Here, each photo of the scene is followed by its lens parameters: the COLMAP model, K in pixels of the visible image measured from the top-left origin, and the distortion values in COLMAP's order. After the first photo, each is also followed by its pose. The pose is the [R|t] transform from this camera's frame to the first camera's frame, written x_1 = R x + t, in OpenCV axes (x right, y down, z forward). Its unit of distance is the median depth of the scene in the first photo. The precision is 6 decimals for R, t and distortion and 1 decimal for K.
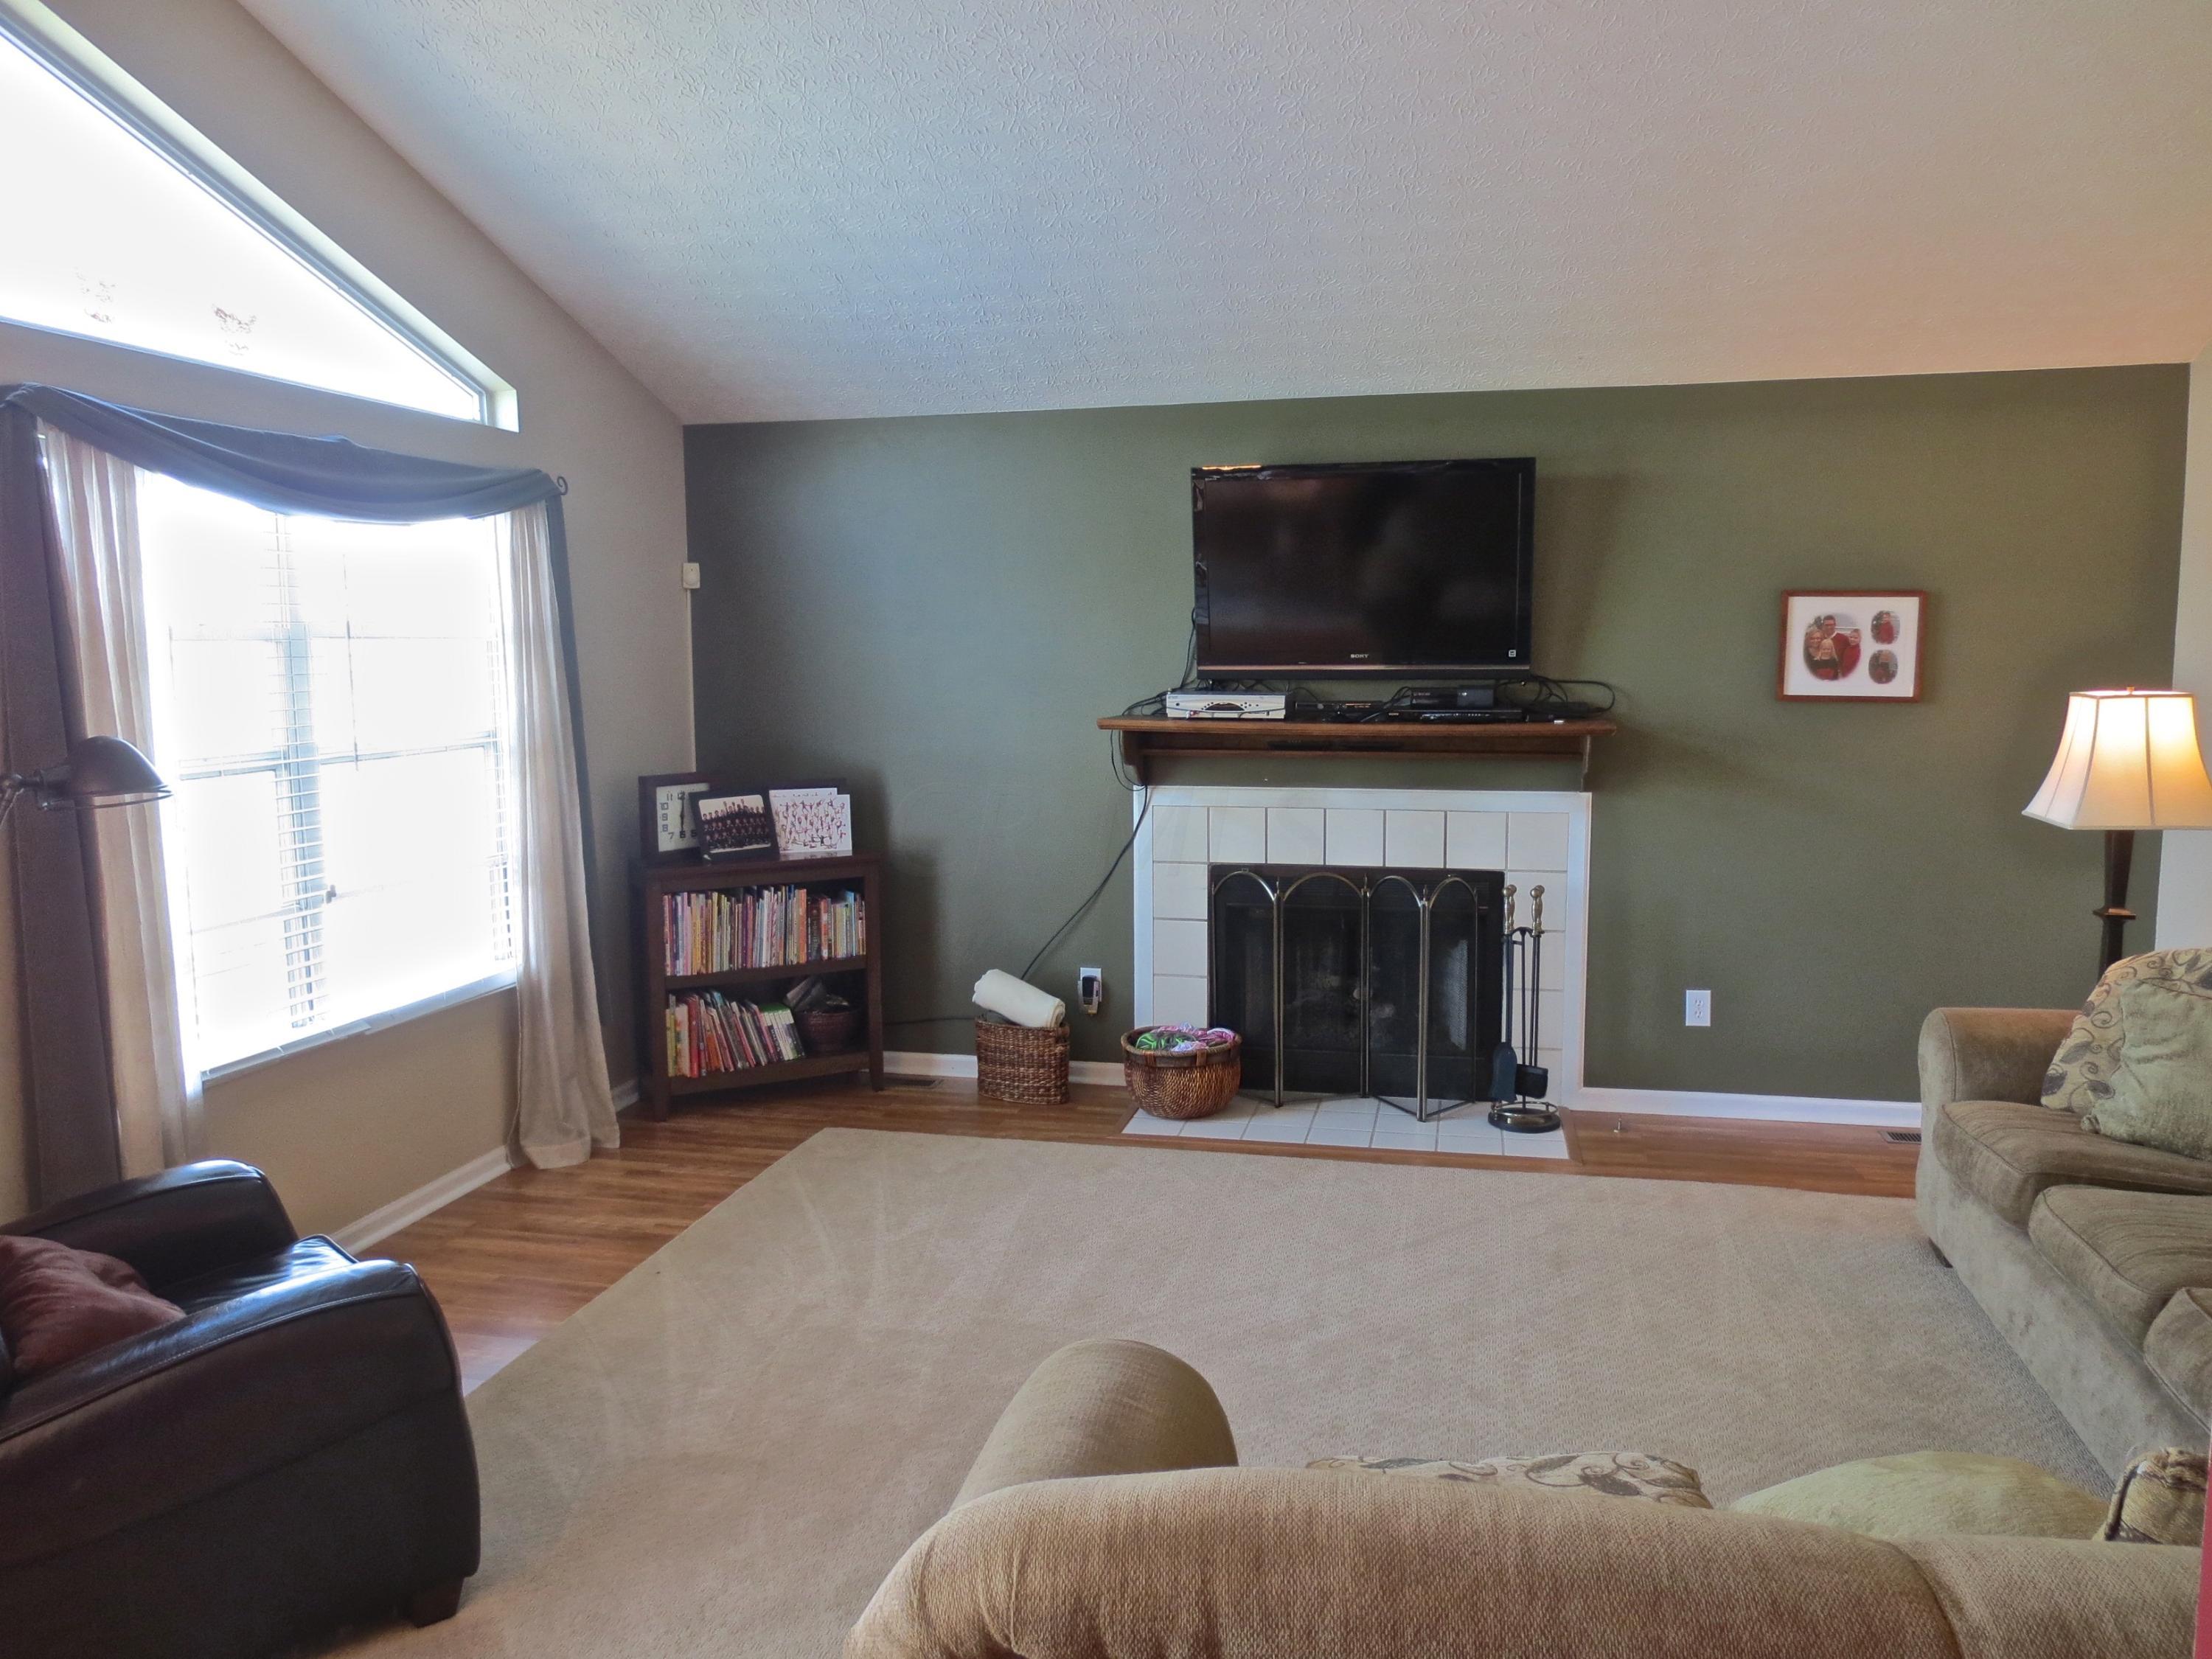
lens RADIAL K [[1563.9, 0, 1102.0], [0, 1563.9, 833.5], [0, 0, 1]] dist [-0.027011, 0.005016]
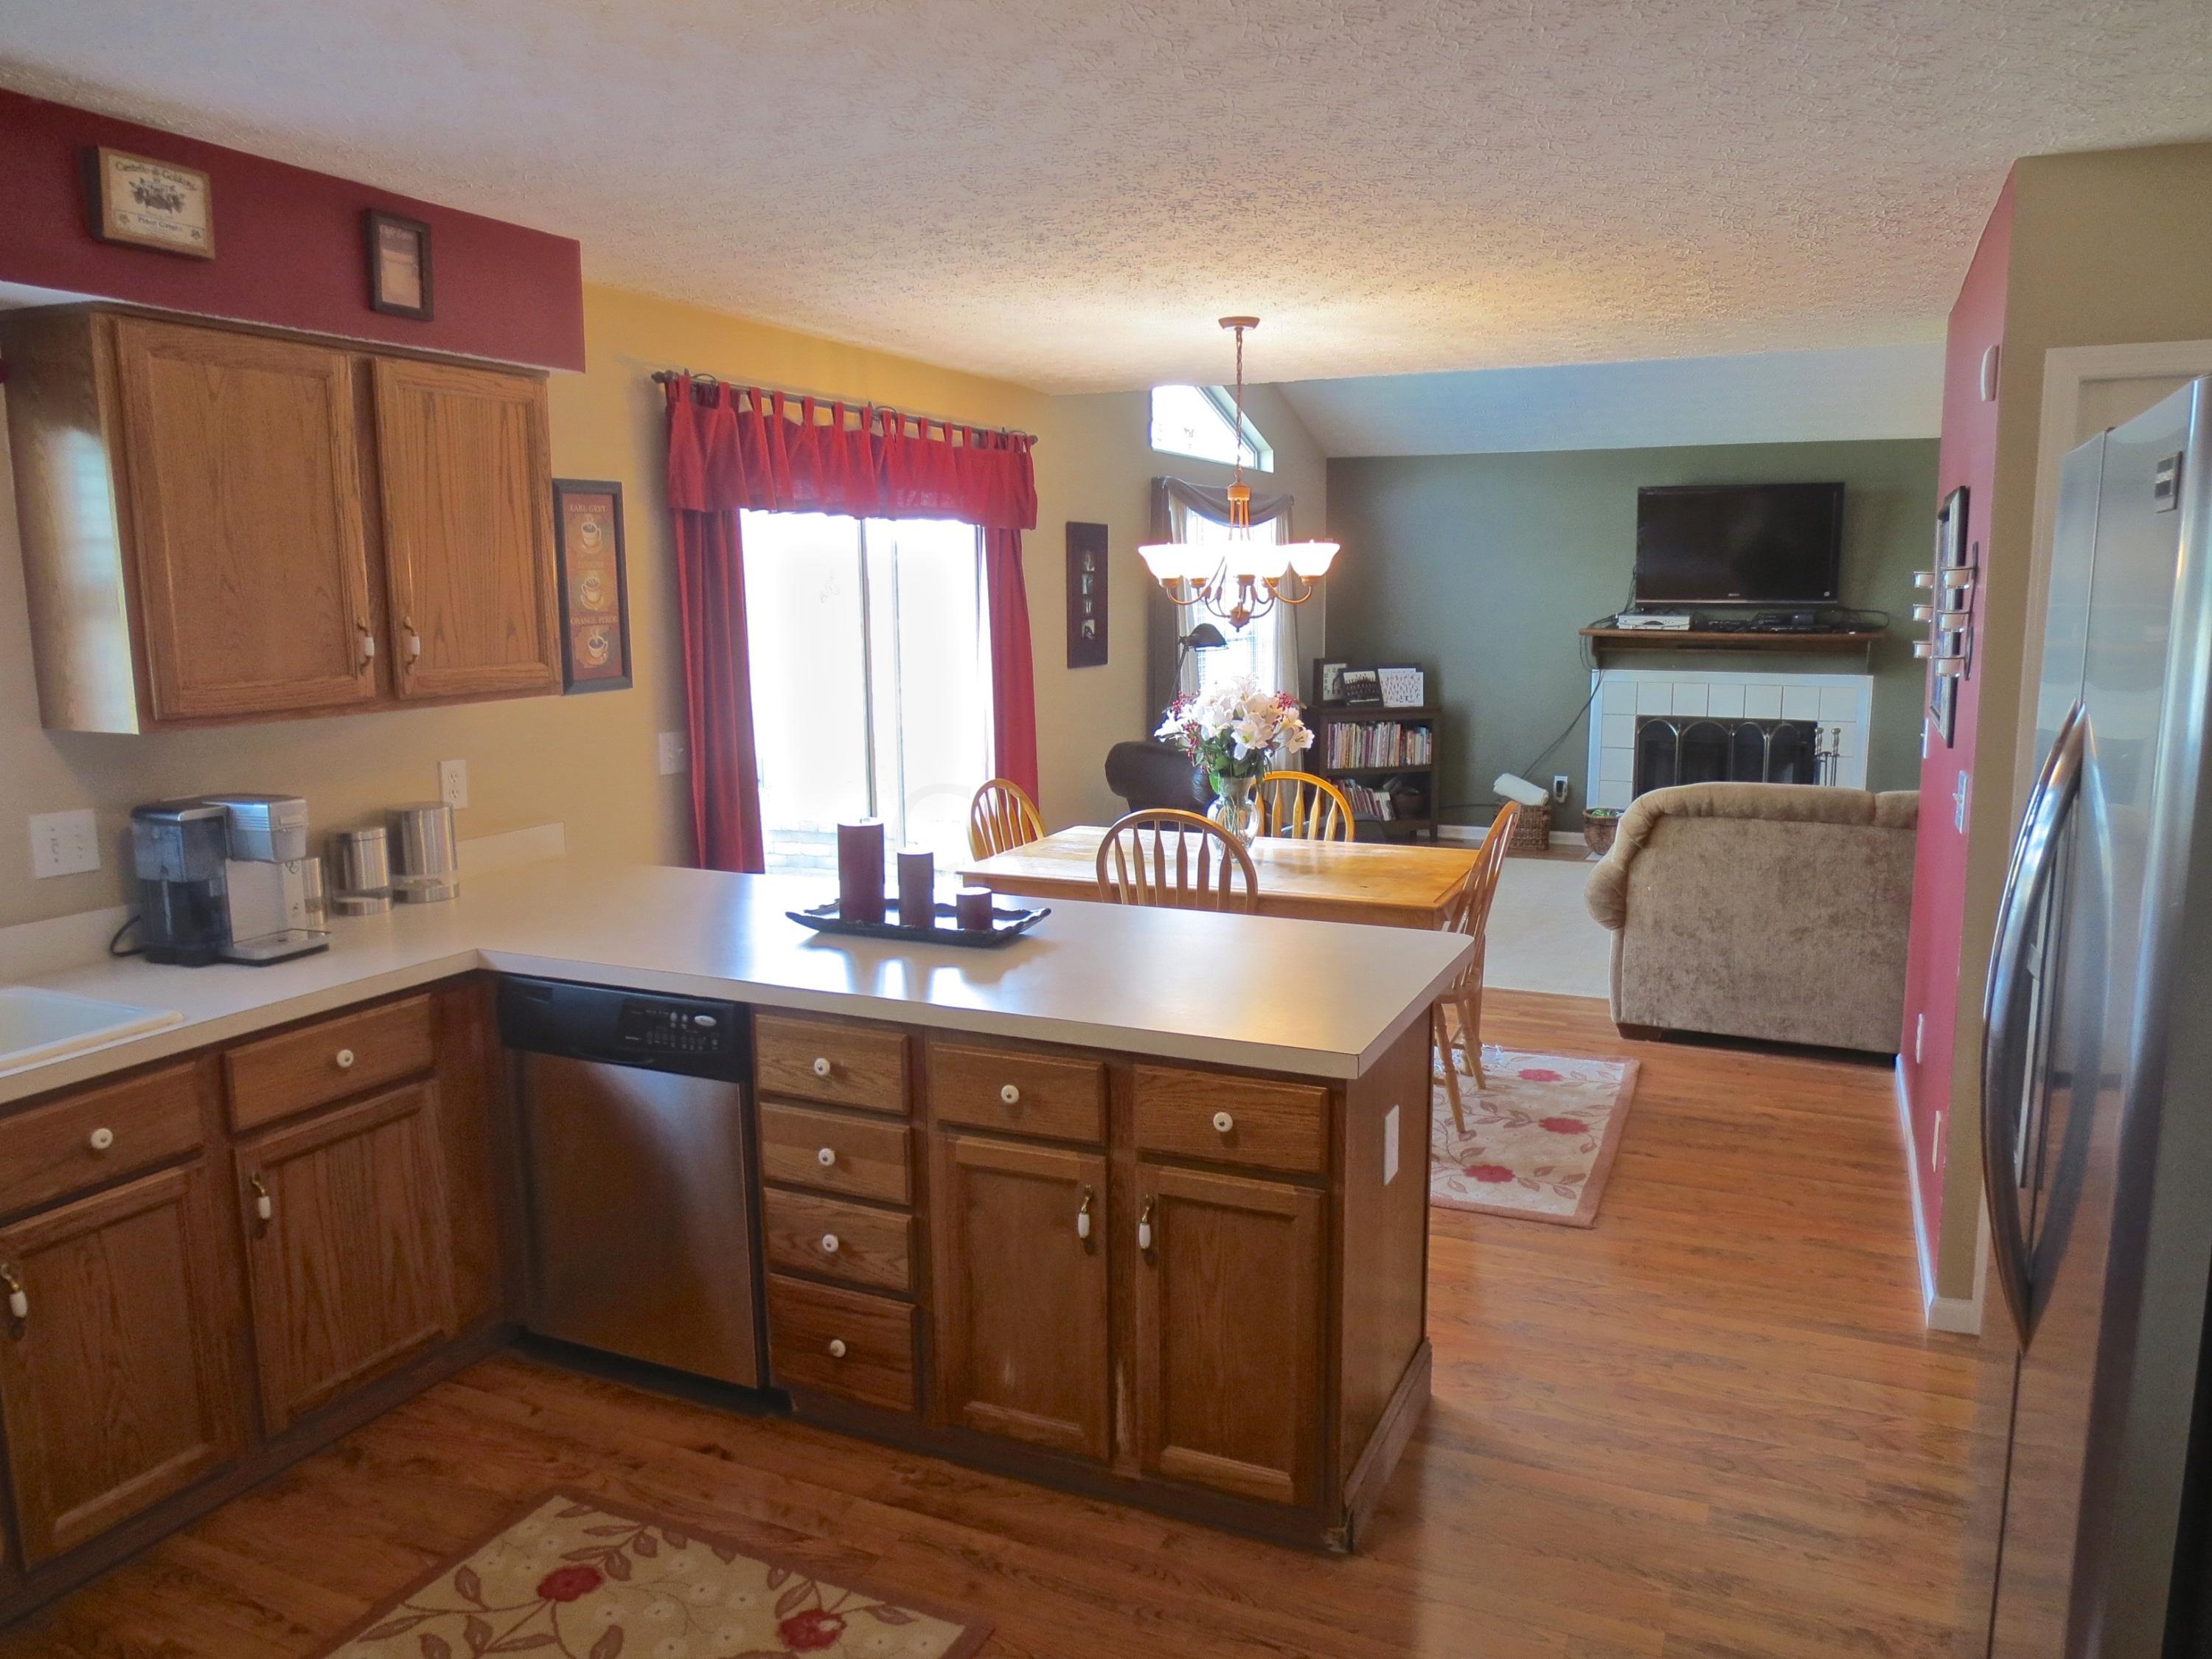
lens RADIAL K [[1570.1, 0, 1119.5], [0, 1570.1, 830.8], [0, 0, 1]] dist [-0.024570, 0.008006]
pose [[0.980304, 0.034535, -0.194454, -0.156354], [-0.027337, 0.998842, 0.039578, 0.097472], [0.195595, -0.033482, 0.980113, -0.837275]]
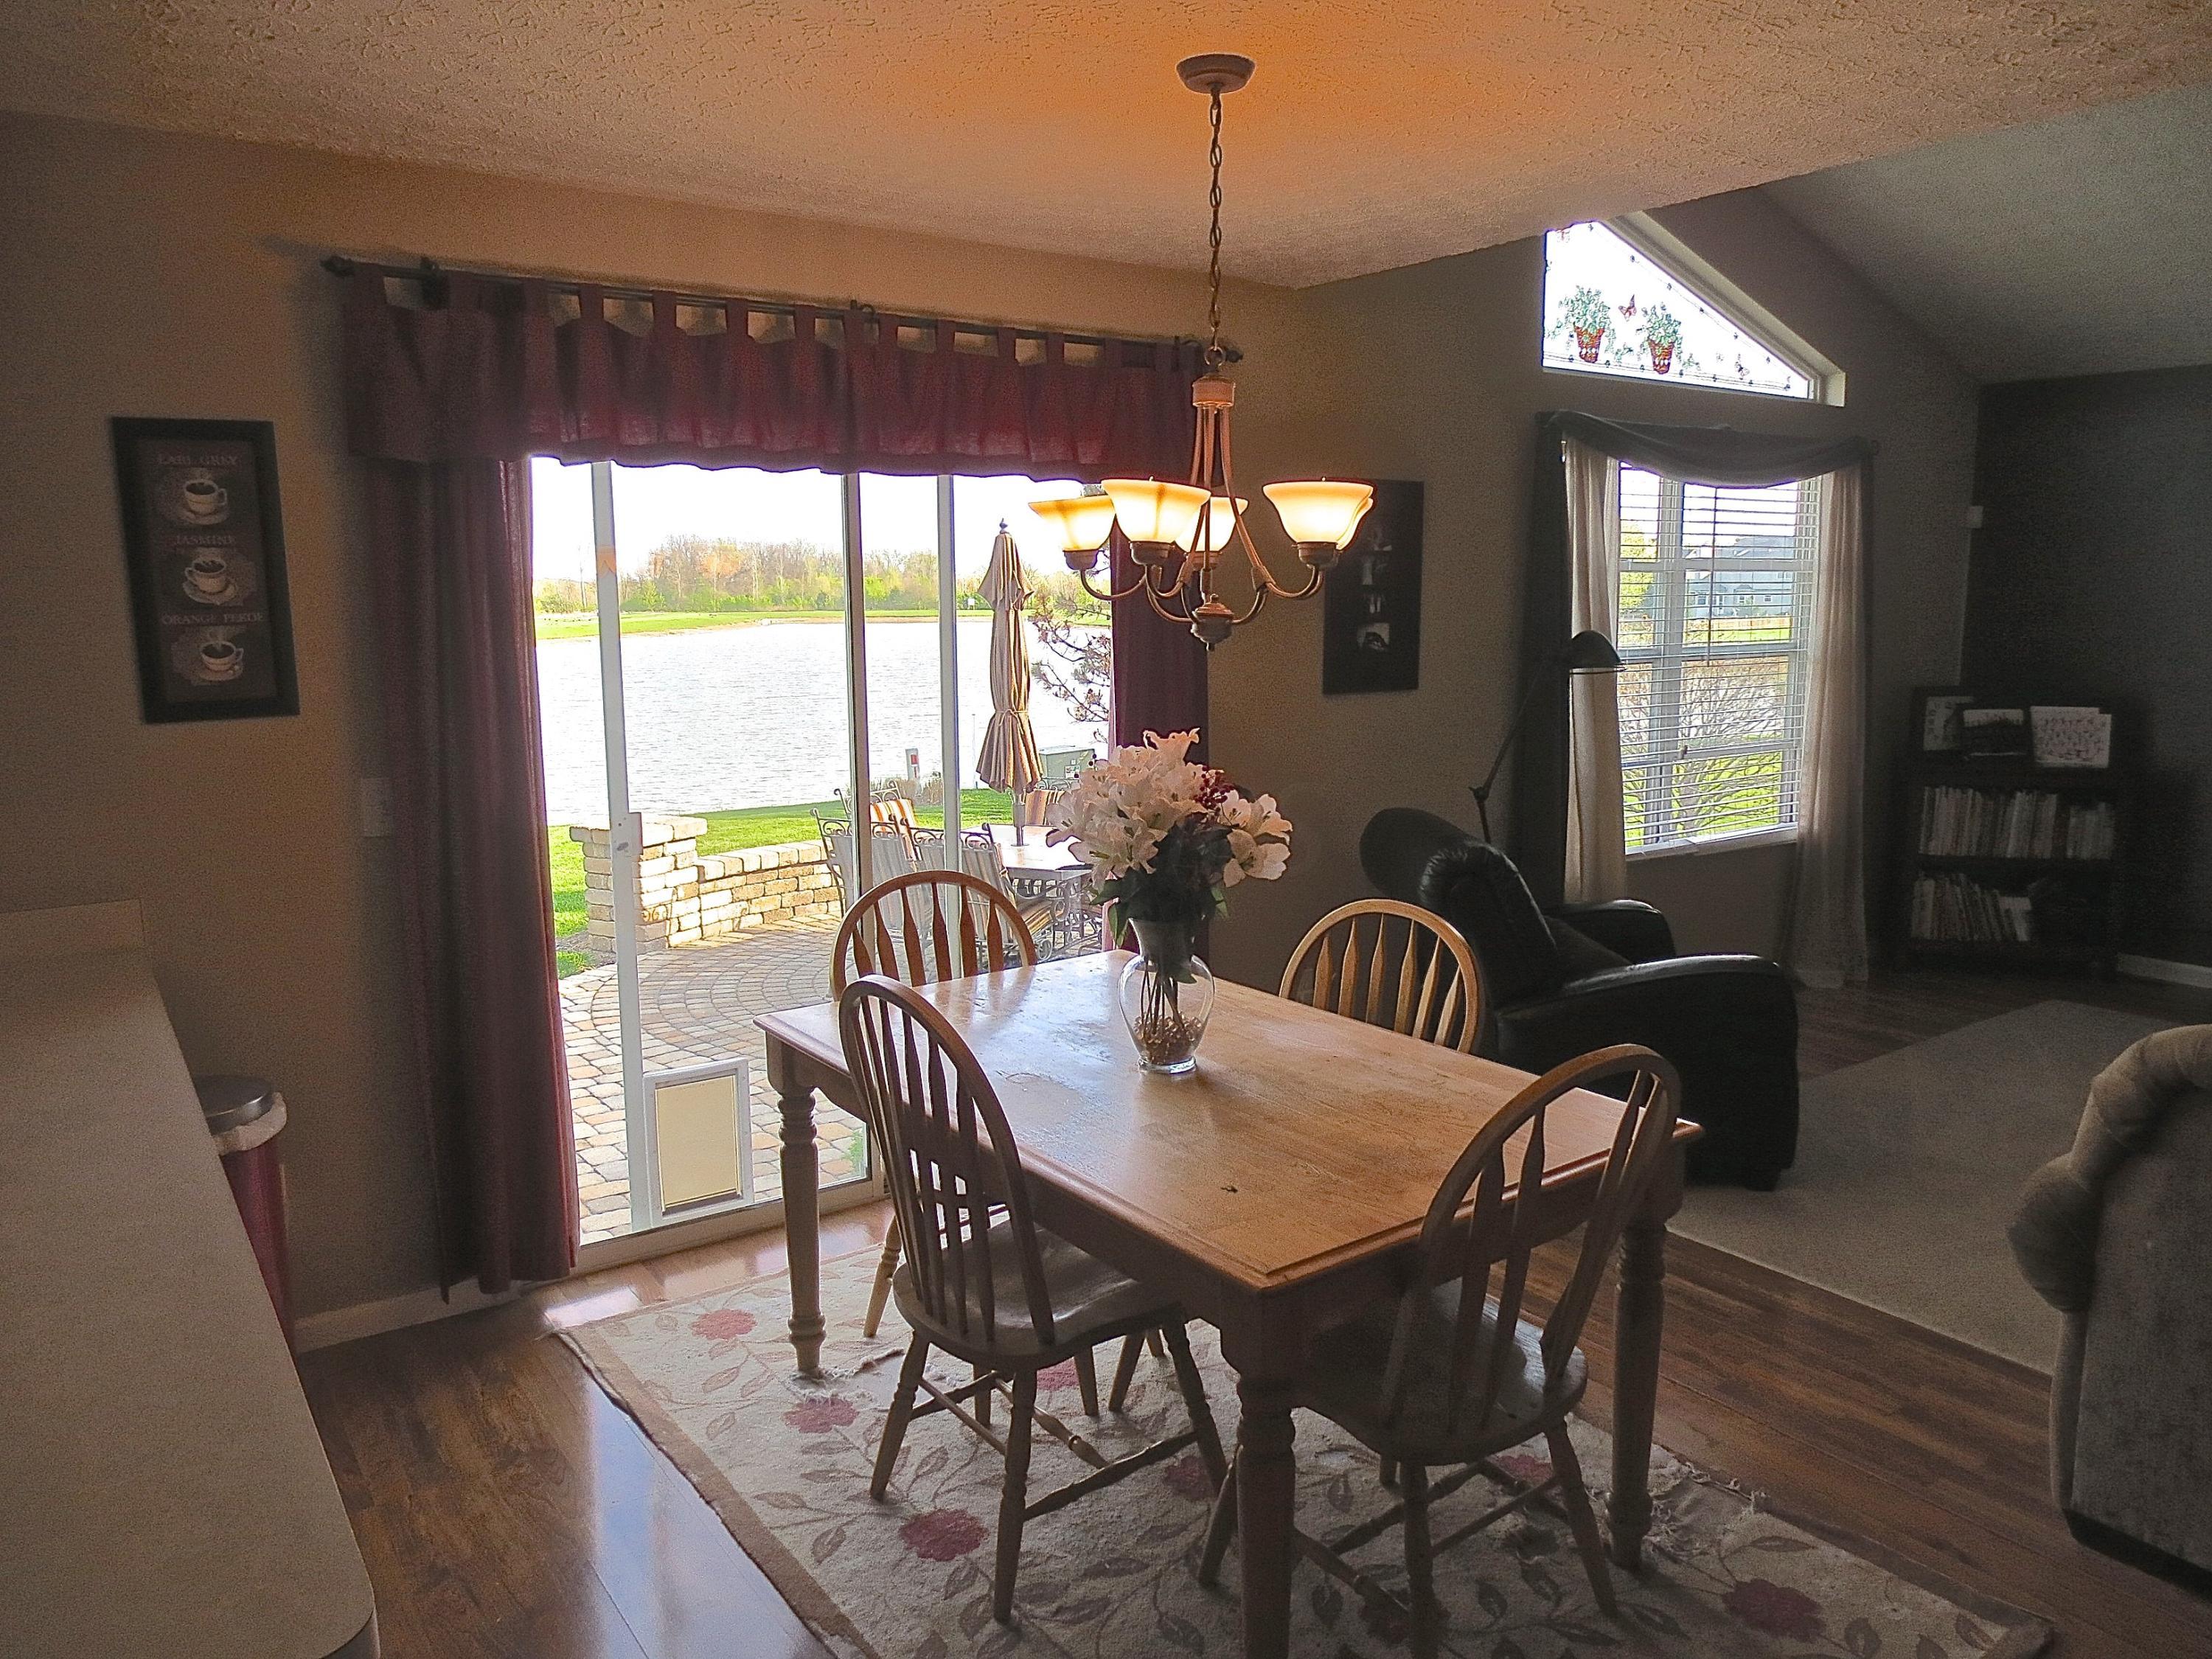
lens RADIAL K [[1563.9, 0, 1102.0], [0, 1563.9, 833.5], [0, 0, 1]] dist [-0.027011, 0.005016]
pose [[0.744322, 0.107184, -0.659163, 0.039443], [-0.080314, 0.994239, 0.070979, 0.041073], [0.662974, 0.000109, 0.748643, -0.311500]]
